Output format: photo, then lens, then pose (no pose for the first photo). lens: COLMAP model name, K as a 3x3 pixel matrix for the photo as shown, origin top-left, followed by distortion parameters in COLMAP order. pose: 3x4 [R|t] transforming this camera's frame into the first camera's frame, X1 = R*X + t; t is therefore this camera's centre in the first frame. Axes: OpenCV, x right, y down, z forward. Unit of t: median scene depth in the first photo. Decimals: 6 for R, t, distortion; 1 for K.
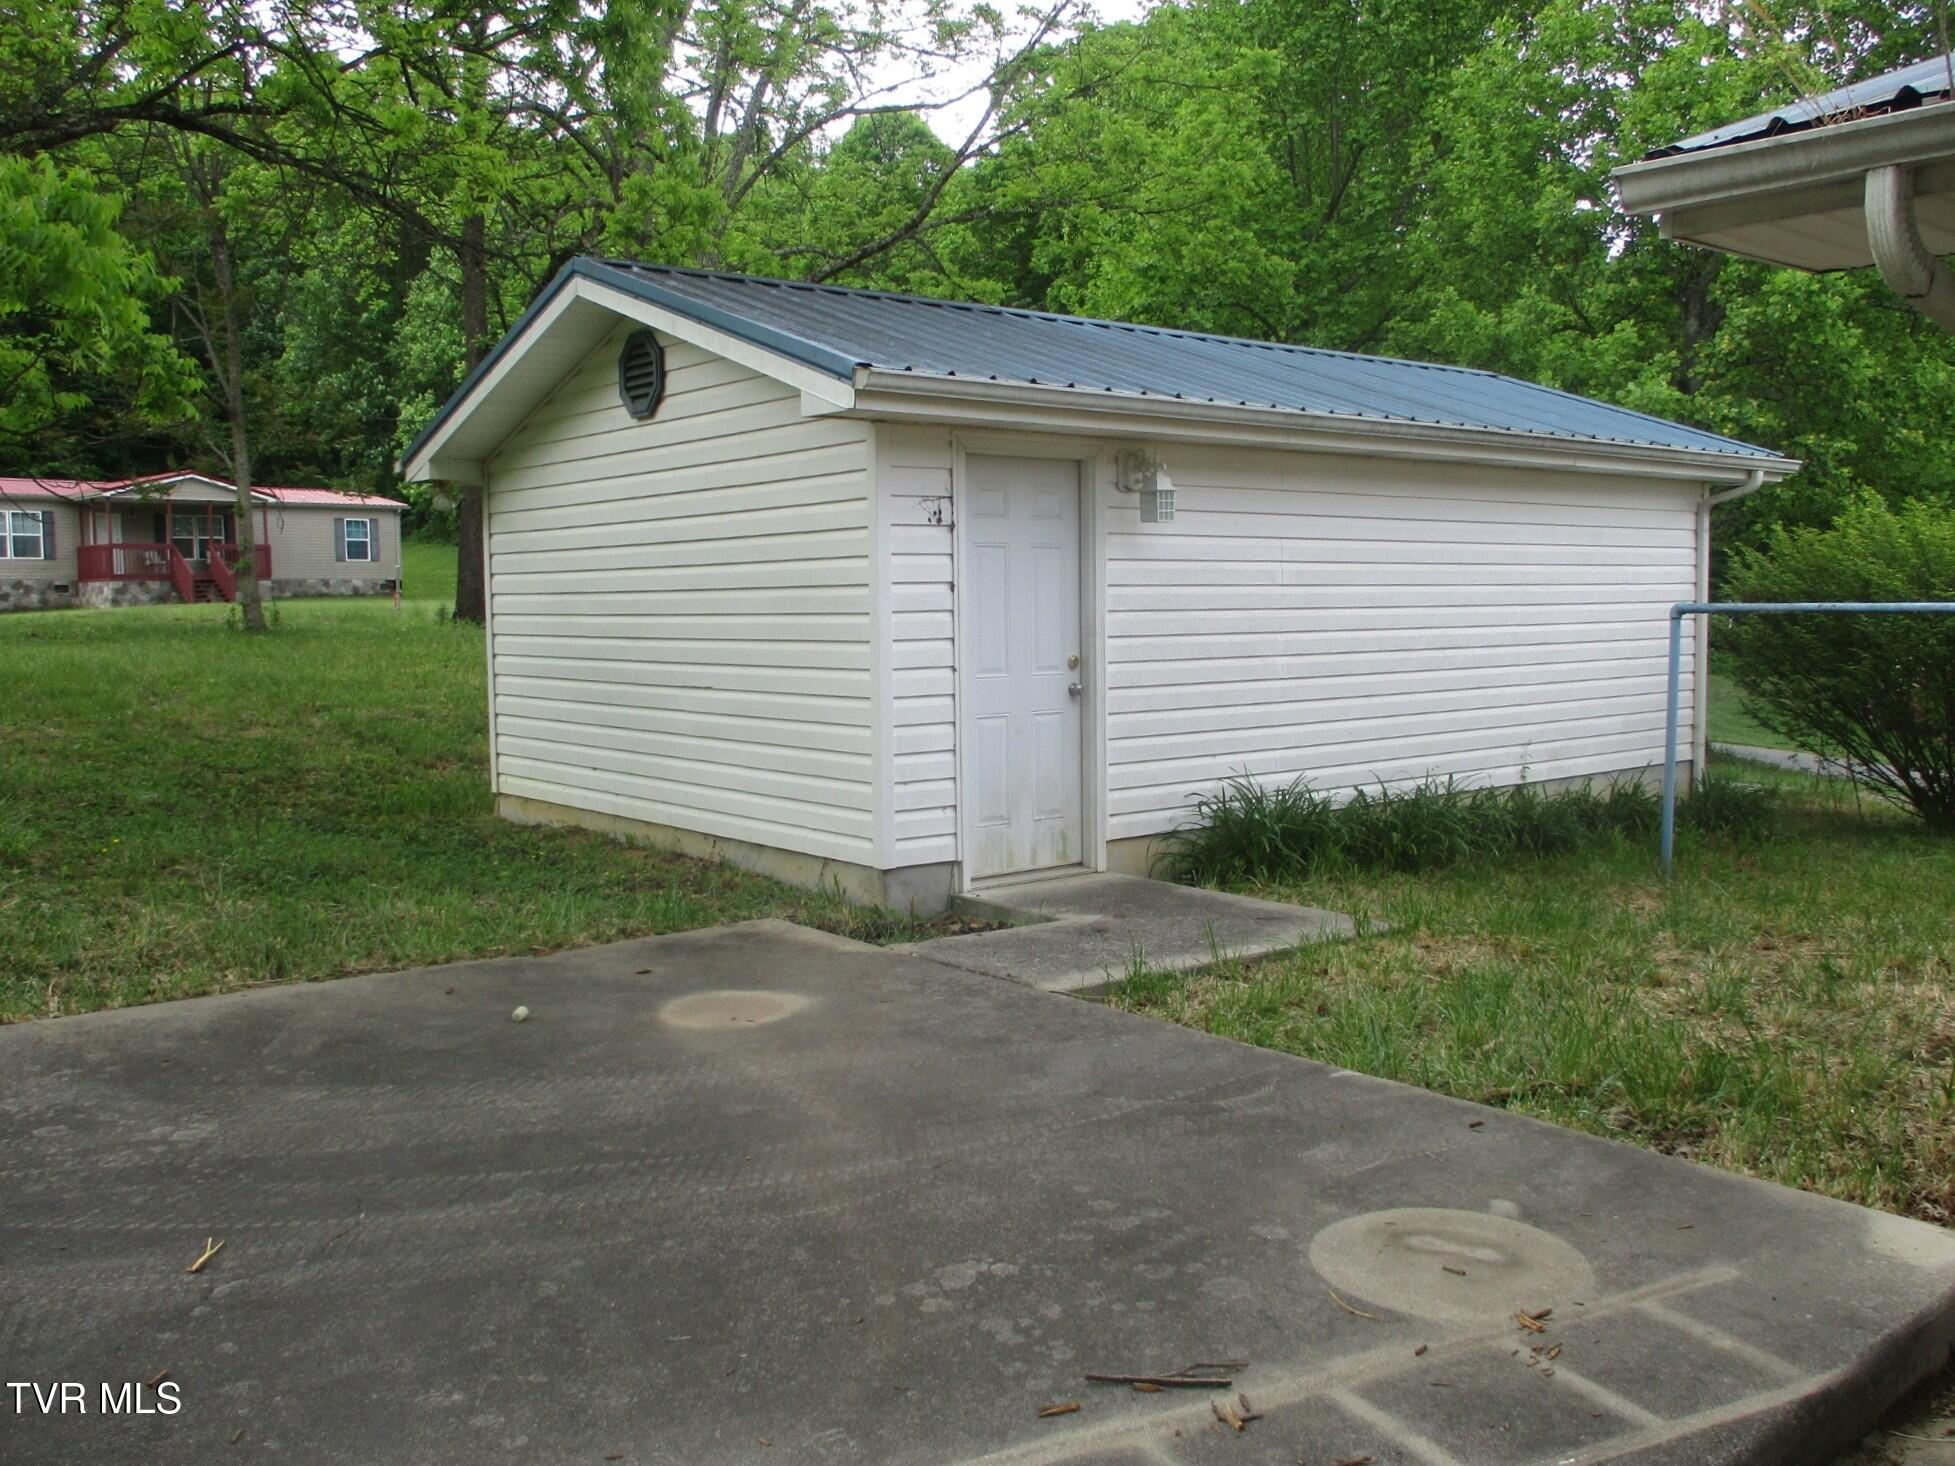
lens RADIAL K [[1711.4, 0, 1033.2], [0, 1711.4, 731.0], [0, 0, 1]] dist [-0.034522, 0.010190]
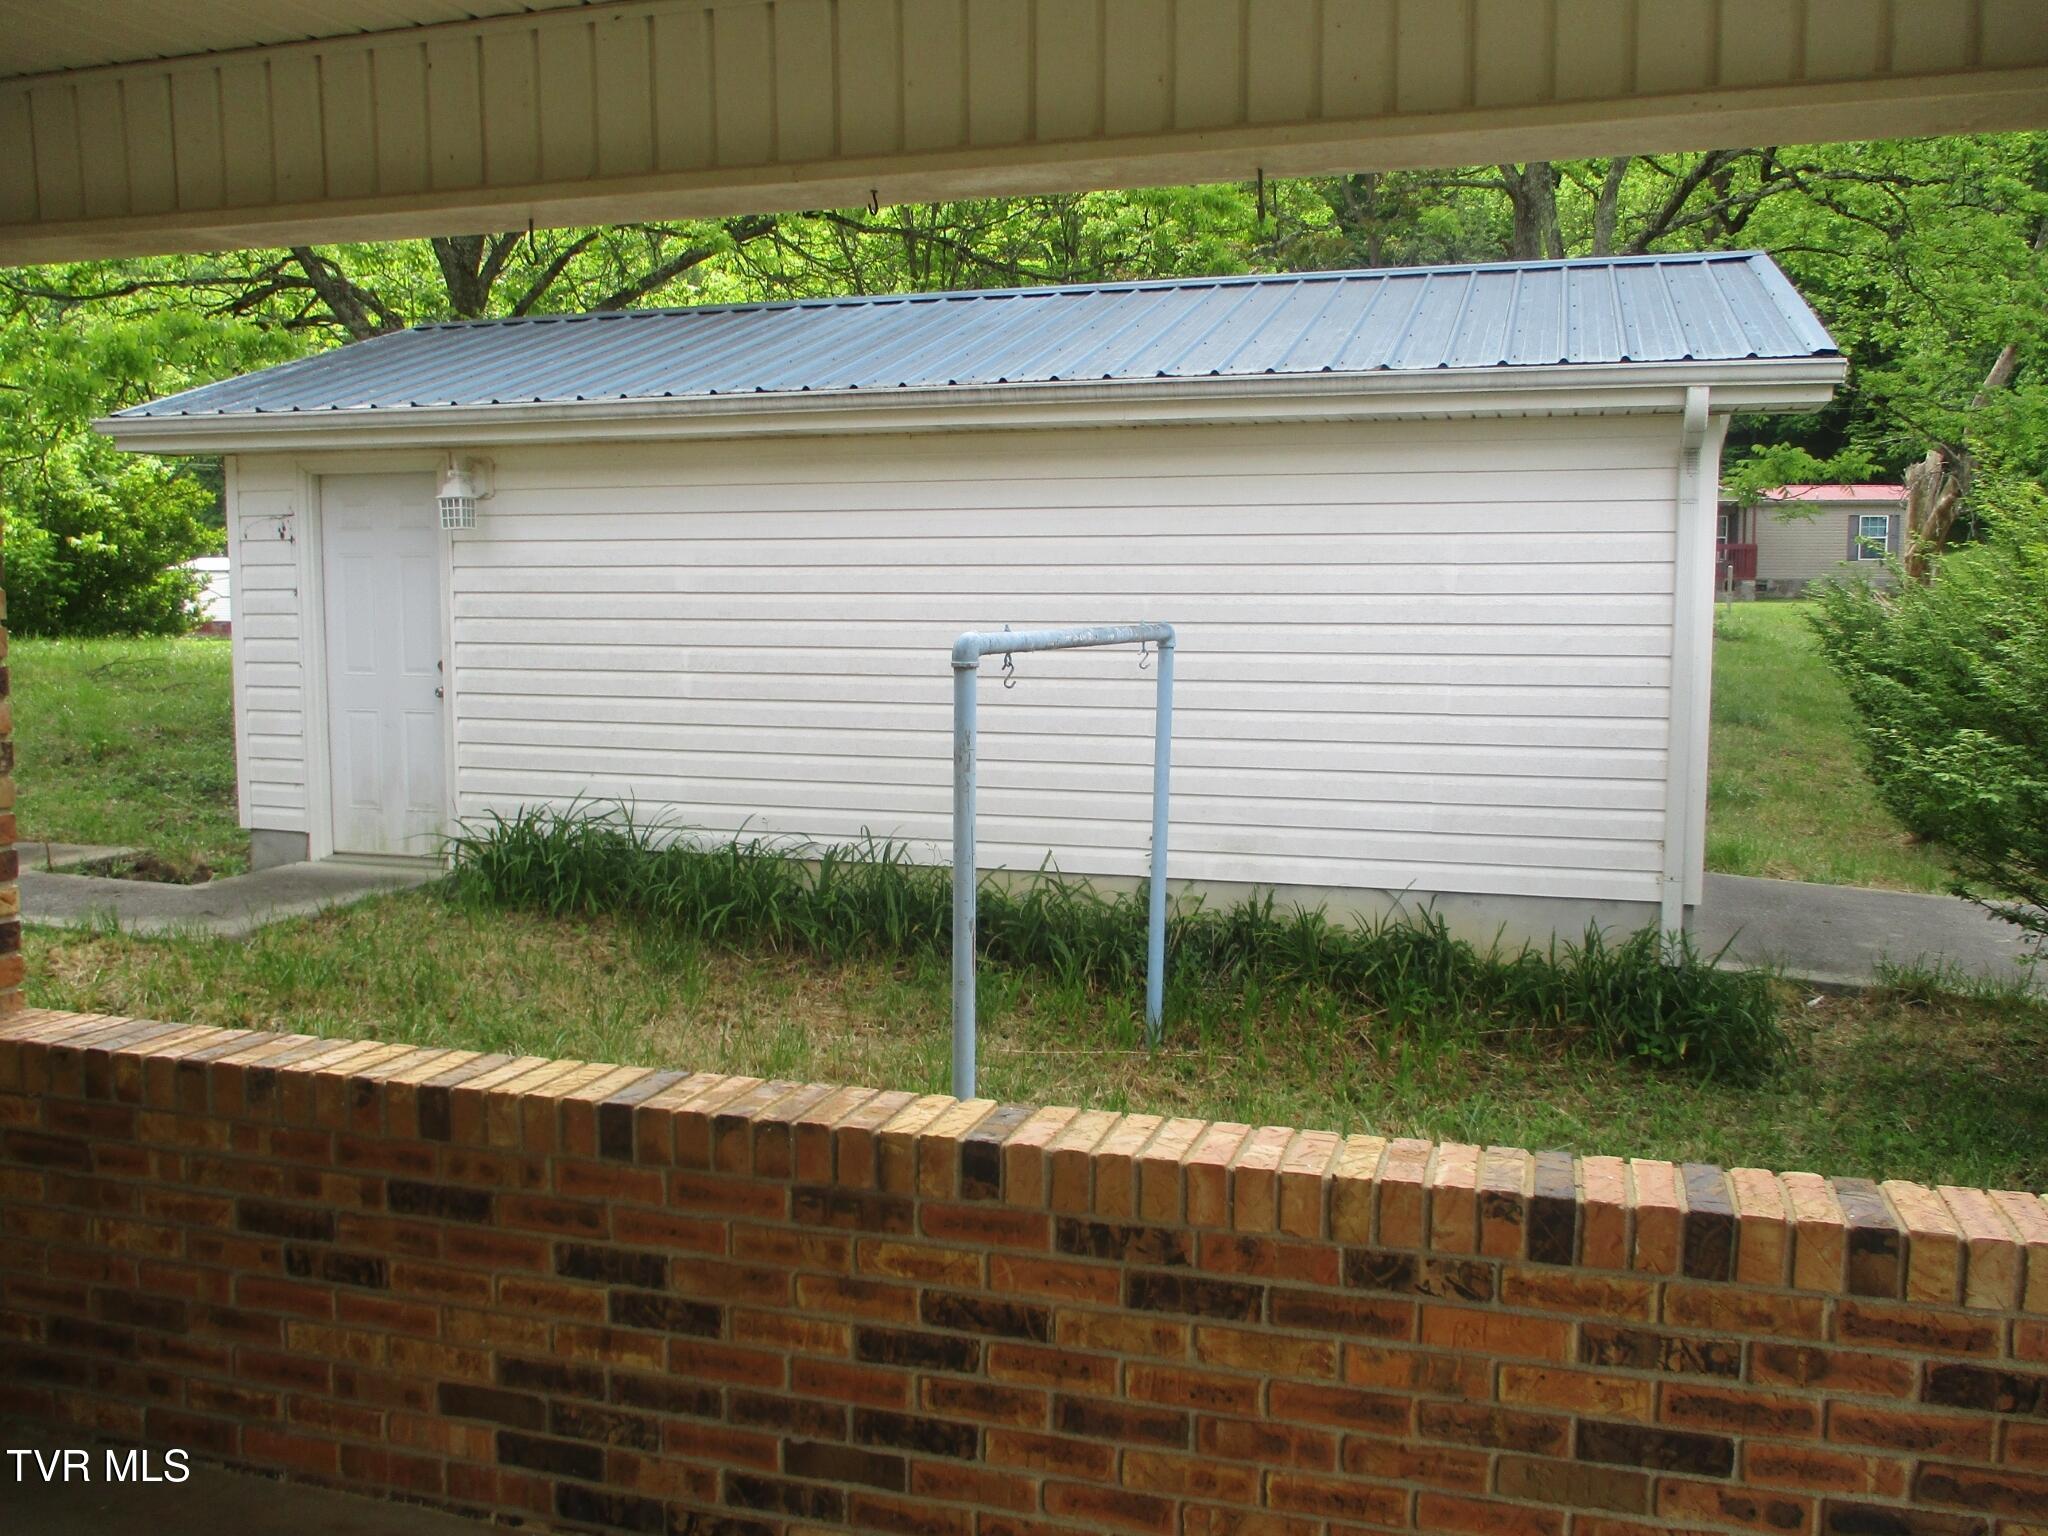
lens RADIAL K [[1734.6, 0, 1015.7], [0, 1734.6, 760.3], [0, 0, 1]] dist [-0.035210, -0.006649]
pose [[0.534851, 0.087189, -0.840436, 0.968779], [-0.073470, 0.995693, 0.056540, -0.060178], [0.841746, 0.031506, 0.538953, 0.642727]]
